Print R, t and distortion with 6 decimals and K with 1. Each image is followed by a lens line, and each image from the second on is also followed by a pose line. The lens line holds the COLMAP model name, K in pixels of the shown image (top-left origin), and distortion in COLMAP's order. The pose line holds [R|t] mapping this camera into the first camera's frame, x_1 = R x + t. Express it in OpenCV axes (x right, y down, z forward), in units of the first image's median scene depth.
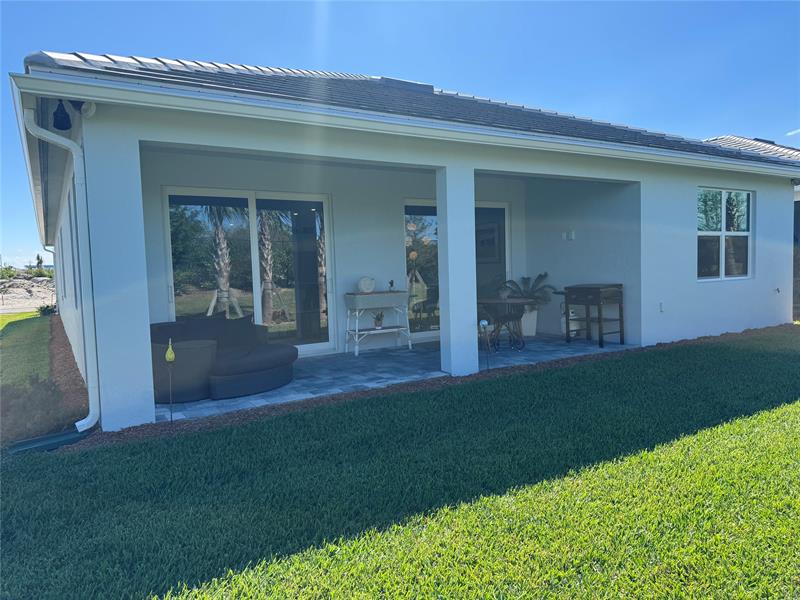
lens RADIAL K [[563.8, 0, 404.3], [0, 563.8, 299.9], [0, 0, 1]] dist [0.041742, -0.051074]
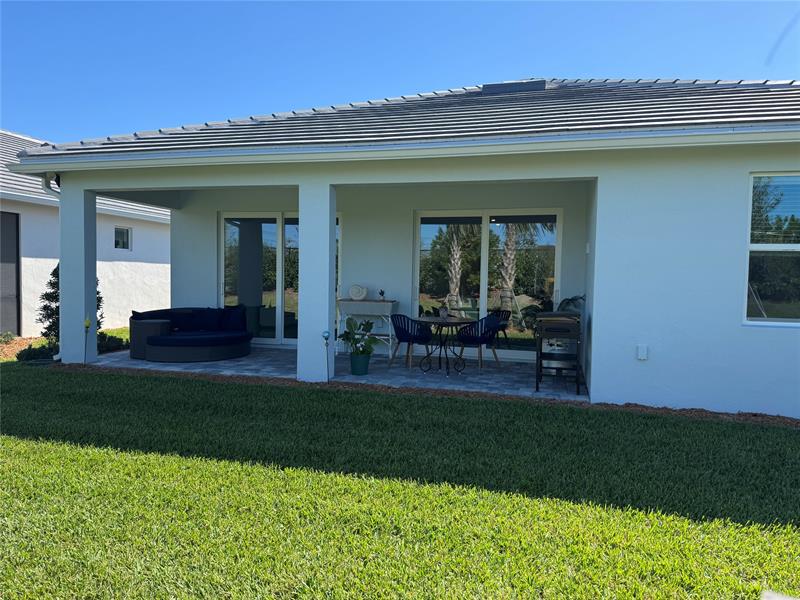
lens RADIAL K [[563.8, 0, 401.9], [0, 563.8, 301.3], [0, 0, 1]] dist [0.041742, -0.051074]
pose [[0.684560, 0.073527, -0.725239, 0.407717], [-0.081124, 0.996404, 0.024444, -0.023025], [0.724428, 0.042101, 0.688063, 0.162425]]
